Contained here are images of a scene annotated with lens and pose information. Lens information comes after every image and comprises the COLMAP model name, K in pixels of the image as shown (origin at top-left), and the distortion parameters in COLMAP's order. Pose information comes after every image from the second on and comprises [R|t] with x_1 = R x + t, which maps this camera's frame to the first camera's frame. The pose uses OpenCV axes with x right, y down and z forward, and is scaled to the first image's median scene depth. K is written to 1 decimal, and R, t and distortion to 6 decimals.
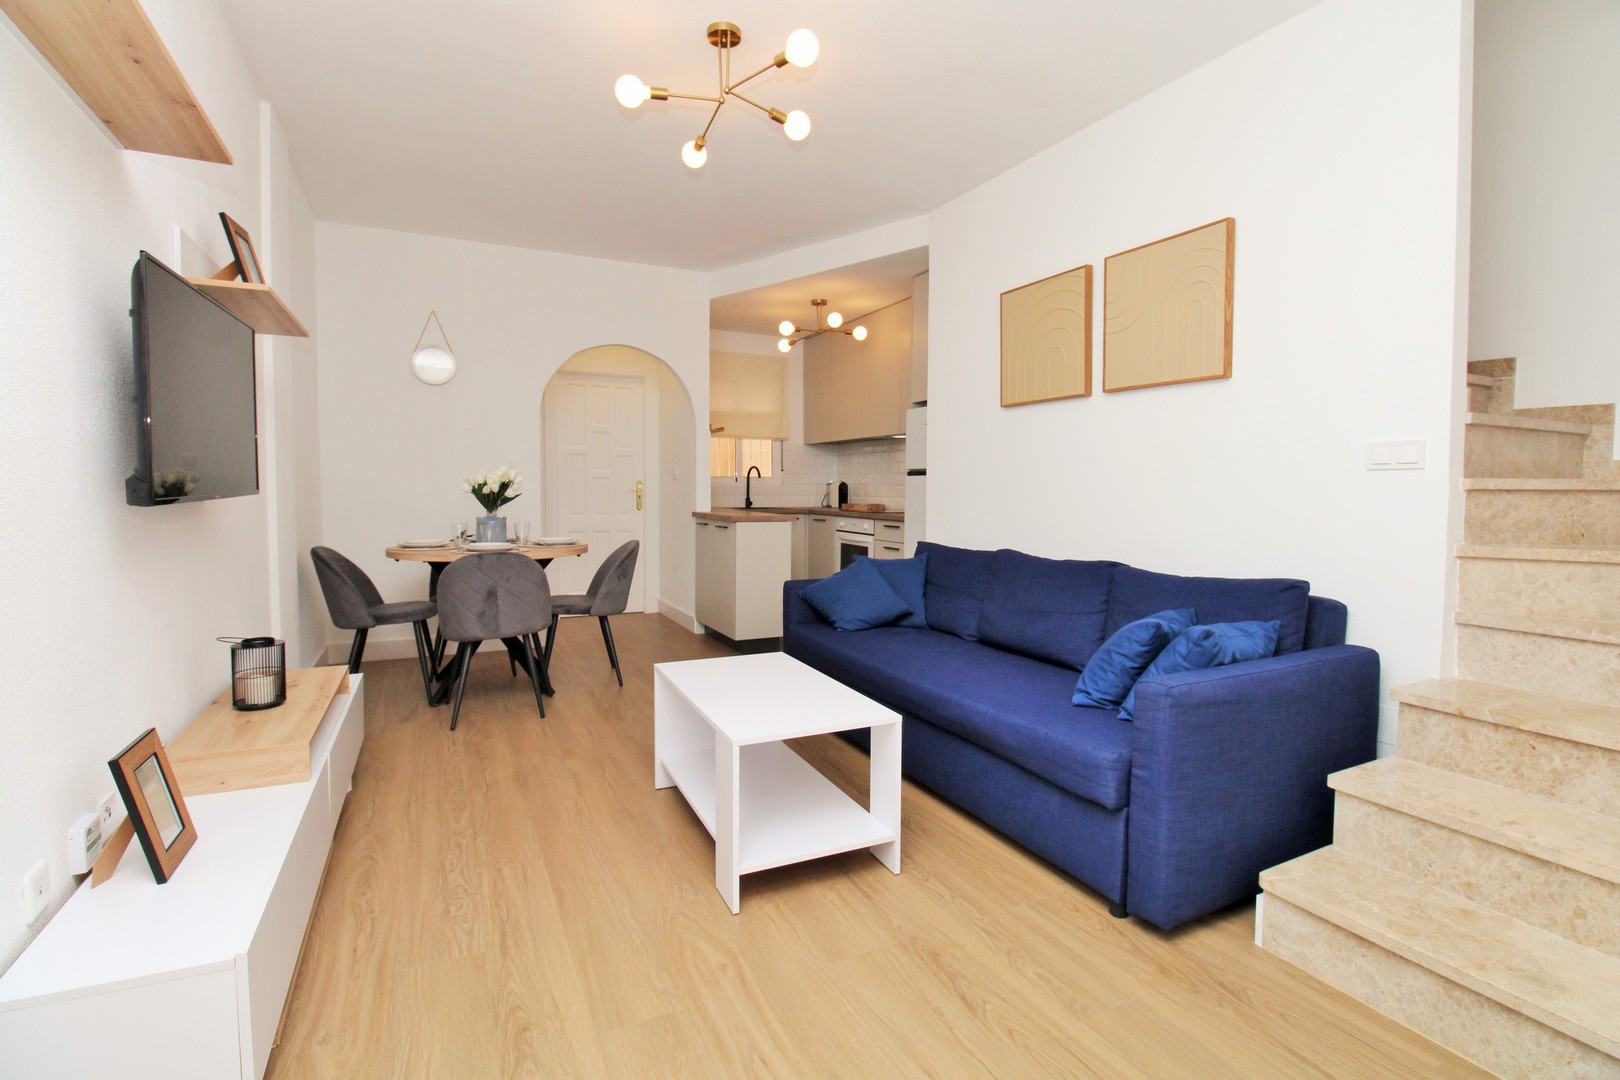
lens RADIAL K [[750.9, 0, 826.9], [0, 750.9, 507.8], [0, 0, 1]] dist [-0.025257, -0.000071]
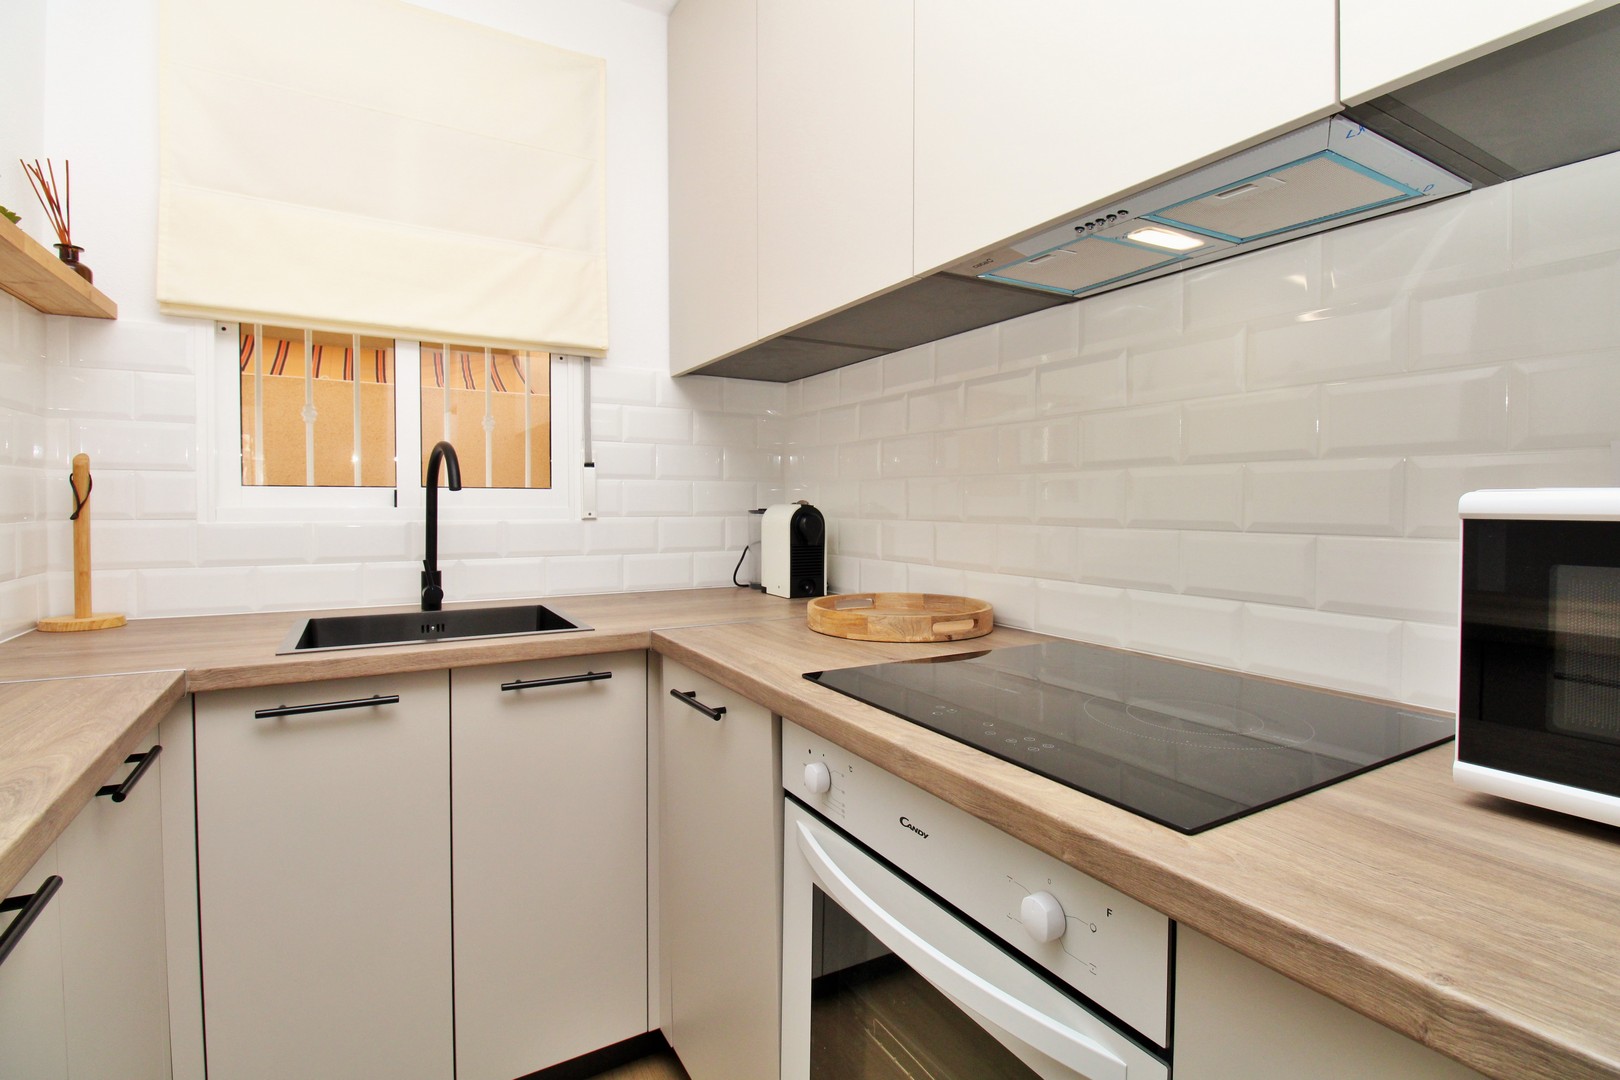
lens RADIAL K [[750.9, 0, 826.9], [0, 750.9, 507.8], [0, 0, 1]] dist [-0.025257, -0.000071]
pose [[0.998246, -0.012070, 0.057965, 0.016543], [0.013733, 0.999503, -0.028383, -0.030548], [-0.057593, 0.029129, 0.997915, 0.898692]]
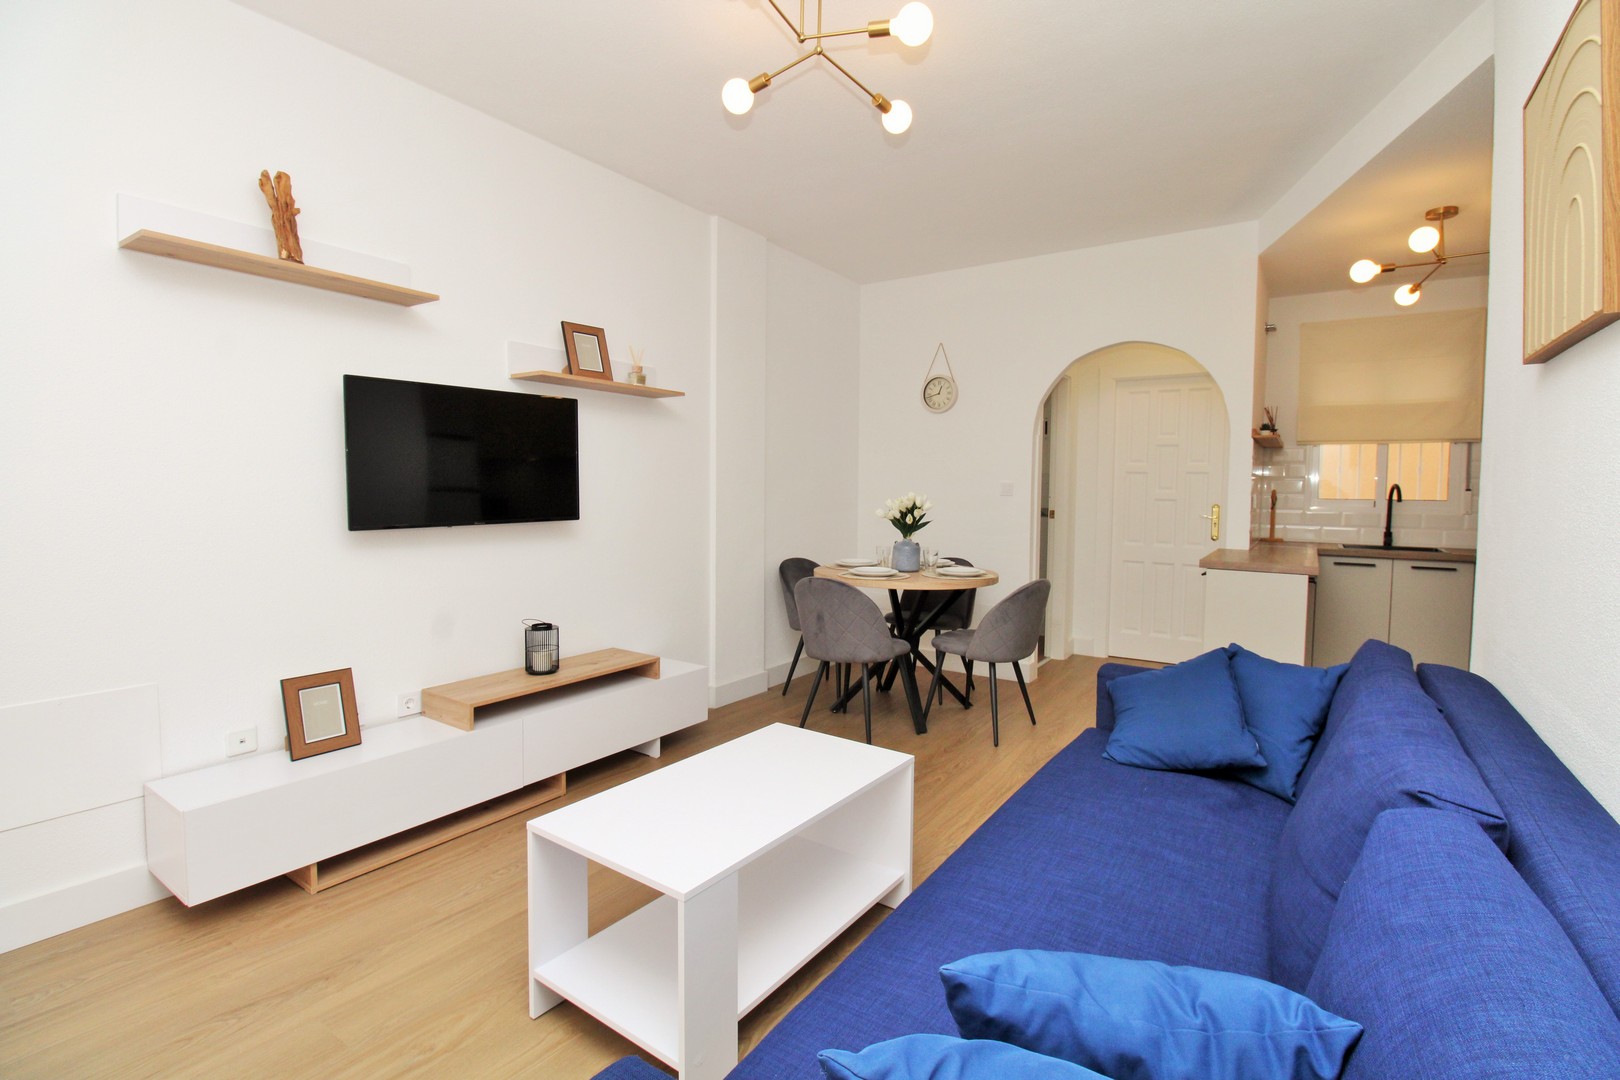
lens RADIAL K [[750.9, 0, 826.9], [0, 750.9, 507.8], [0, 0, 1]] dist [-0.025257, -0.000071]
pose [[0.492207, 0.022439, -0.870189, 0.268943], [-0.034610, 0.999382, 0.006194, -0.025846], [0.869790, 0.027068, 0.492680, 0.290427]]
